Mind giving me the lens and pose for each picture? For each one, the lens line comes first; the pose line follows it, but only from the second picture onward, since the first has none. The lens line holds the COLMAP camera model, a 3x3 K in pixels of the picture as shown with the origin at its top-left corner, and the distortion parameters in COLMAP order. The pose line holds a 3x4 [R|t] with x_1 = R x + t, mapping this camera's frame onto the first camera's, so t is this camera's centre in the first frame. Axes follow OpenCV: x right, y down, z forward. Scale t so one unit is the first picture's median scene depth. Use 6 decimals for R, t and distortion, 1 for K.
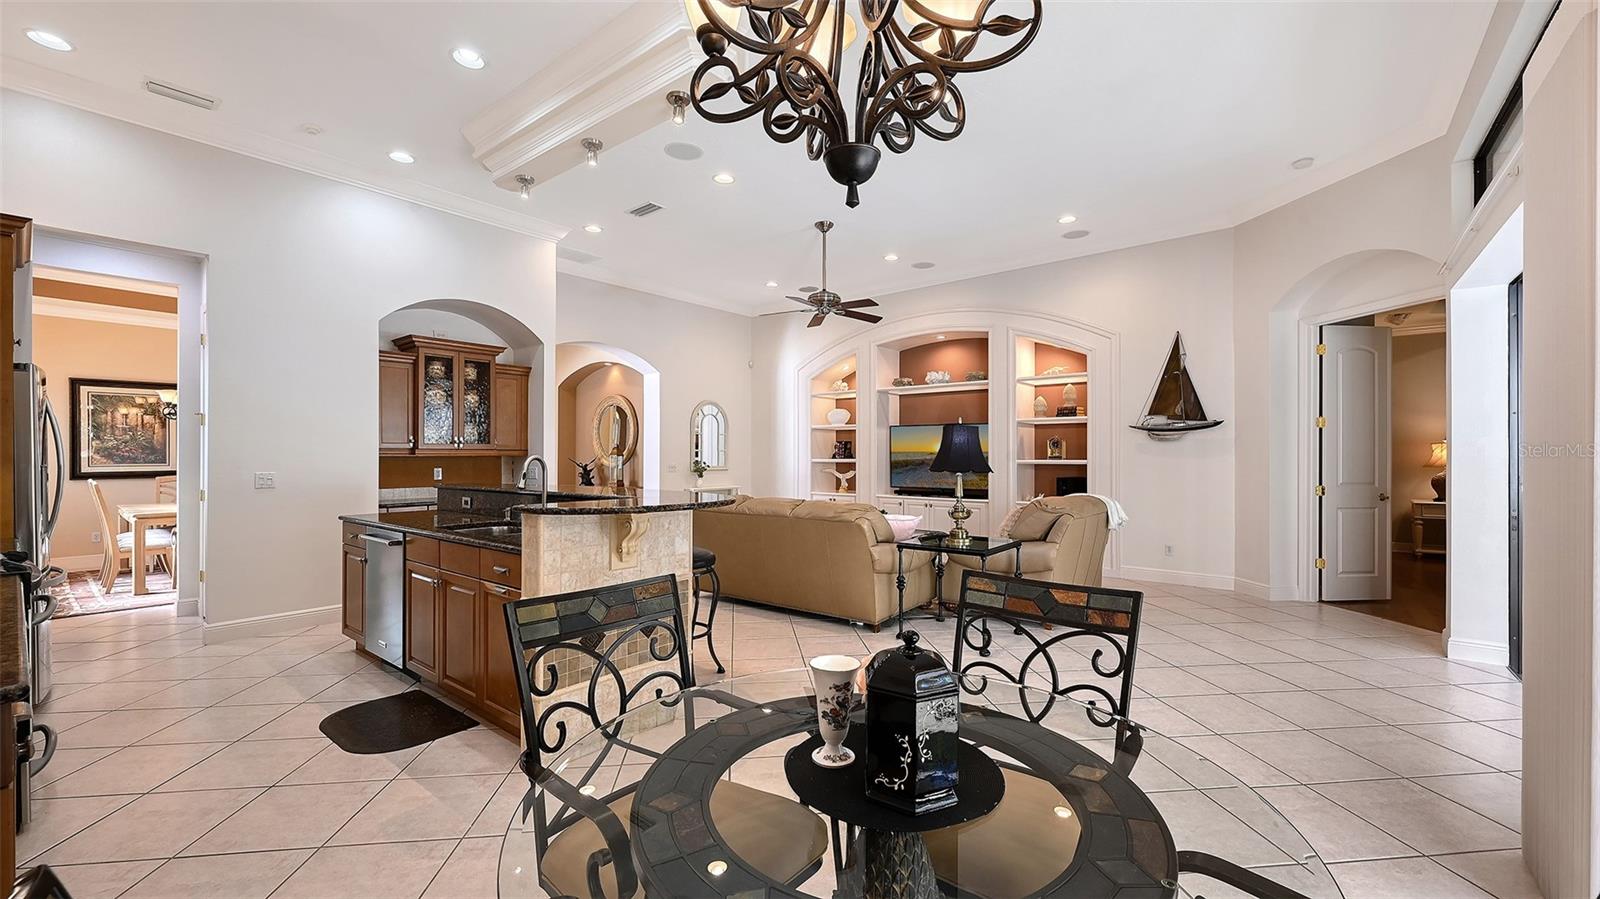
lens RADIAL K [[637.4, 0, 810.9], [0, 637.4, 457.4], [0, 0, 1]] dist [-0.002624, -0.000130]
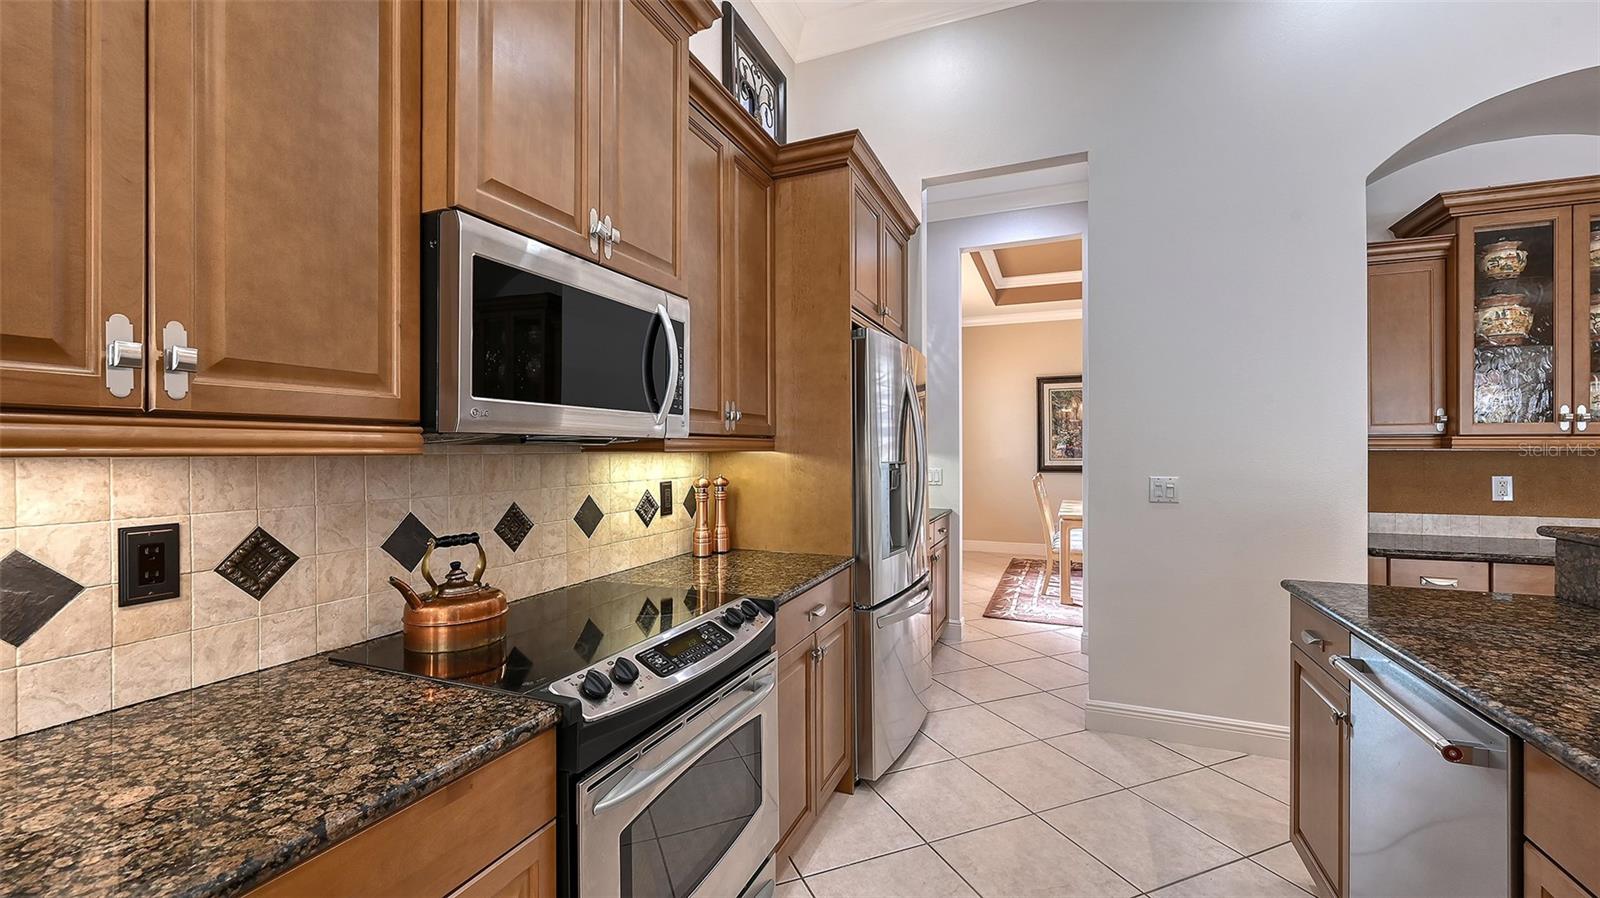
lens RADIAL K [[650.3, 0, 794.9], [0, 650.3, 446.5], [0, 0, 1]] dist [-0.002527, 0.000121]
pose [[0.270292, -0.005400, -0.962763, -0.276443], [-0.003619, 0.999972, -0.006624, -0.000224], [0.962772, 0.005275, 0.270264, 0.383324]]
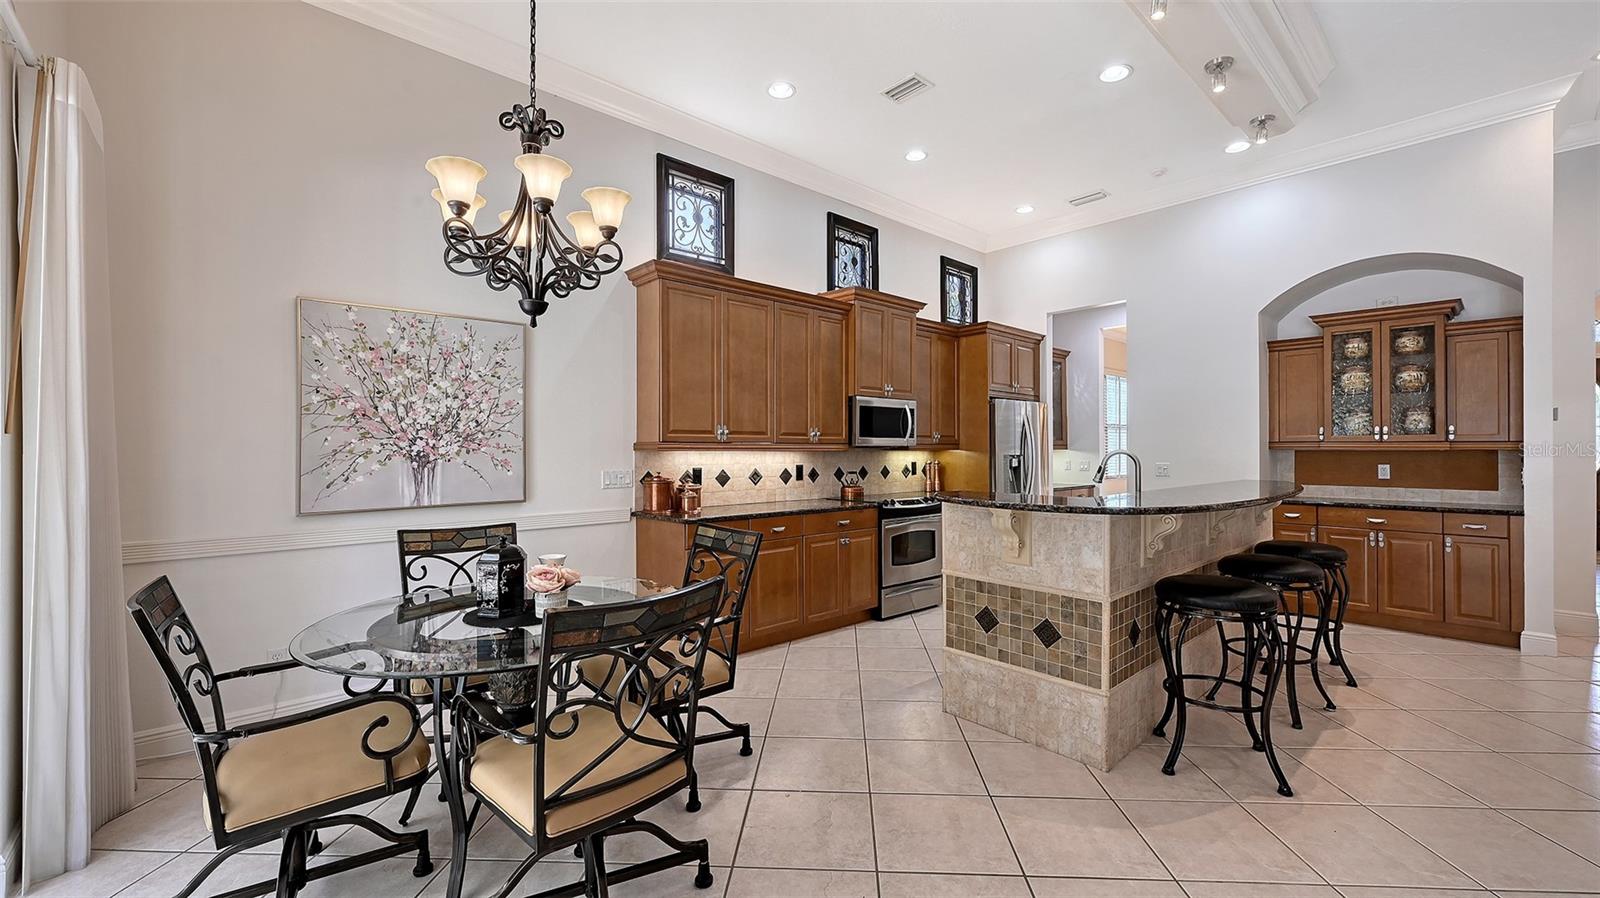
lens RADIAL K [[641.0, 0, 808.0], [0, 641.0, 447.5], [0, 0, 1]] dist [-0.001884, -0.000138]
pose [[-0.157198, -0.001988, -0.987565, 0.359237], [-0.003941, 0.999991, -0.001386, -0.001454], [0.987559, 0.003674, -0.157205, 0.409071]]
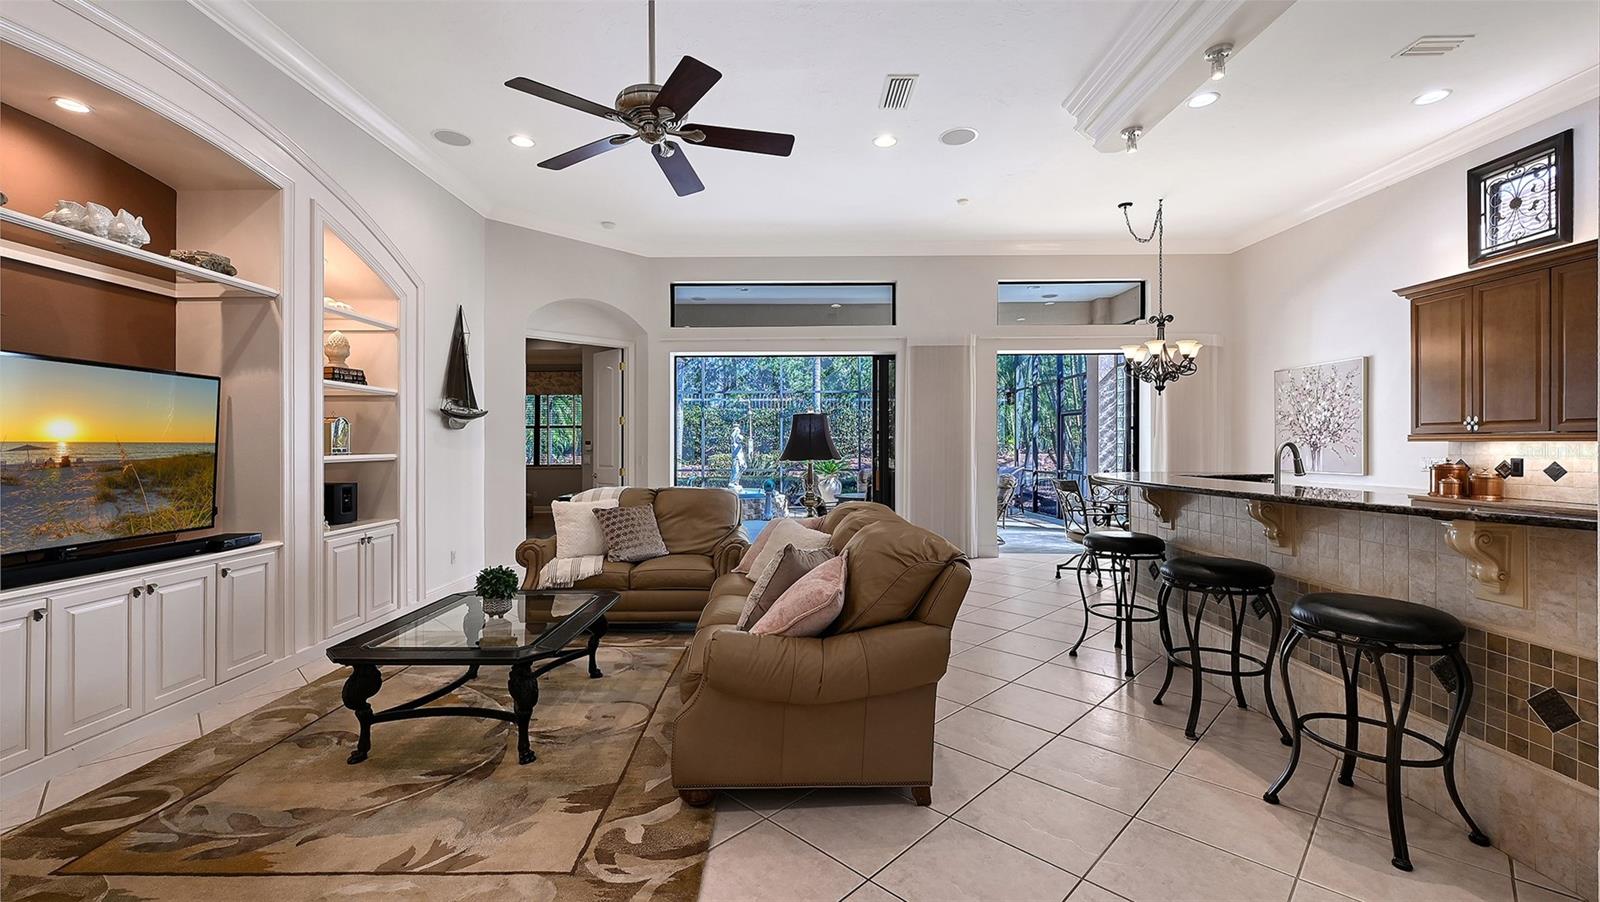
lens RADIAL K [[651.2, 0, 791.7], [0, 651.2, 439.7], [0, 0, 1]] dist [0.000660, 0.000379]
pose [[-0.622746, 0.009077, 0.782372, -0.436151], [0.009309, 0.999948, -0.004192, -0.004301], [-0.782369, 0.004673, -0.622798, 1.288141]]
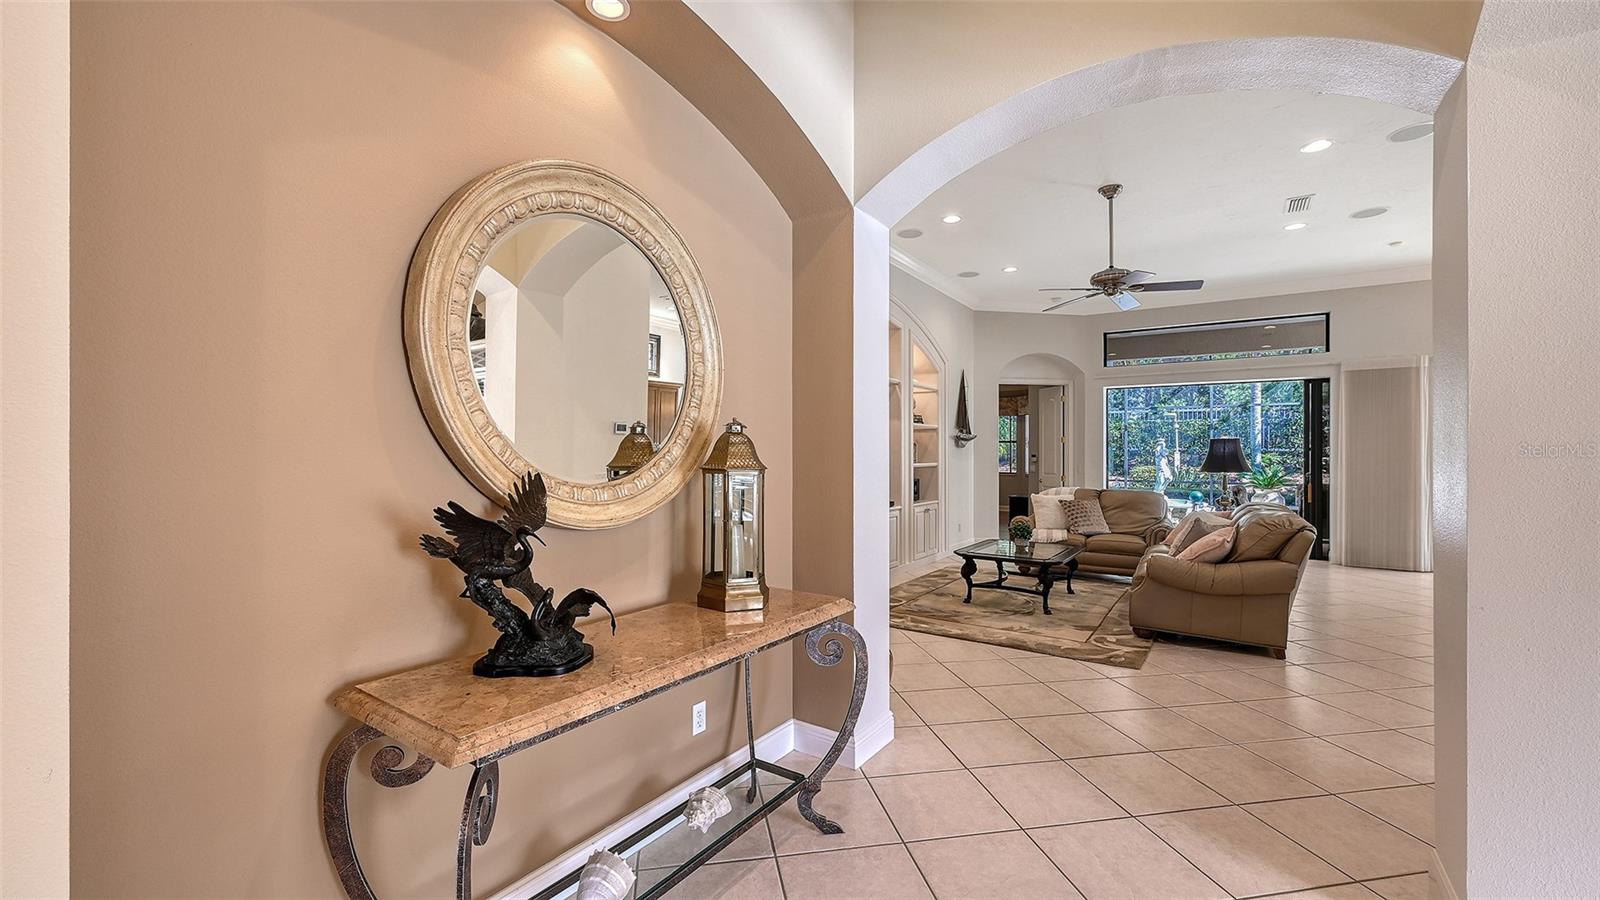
lens RADIAL K [[650.3, 0, 794.9], [0, 650.3, 447.5], [0, 0, 1]] dist [-0.002527, 0.000121]
pose [[-0.076808, 0.010167, 0.996994, -0.858014], [0.000946, 0.999948, -0.010124, -0.013703], [-0.997045, 0.000166, -0.076814, 1.576951]]
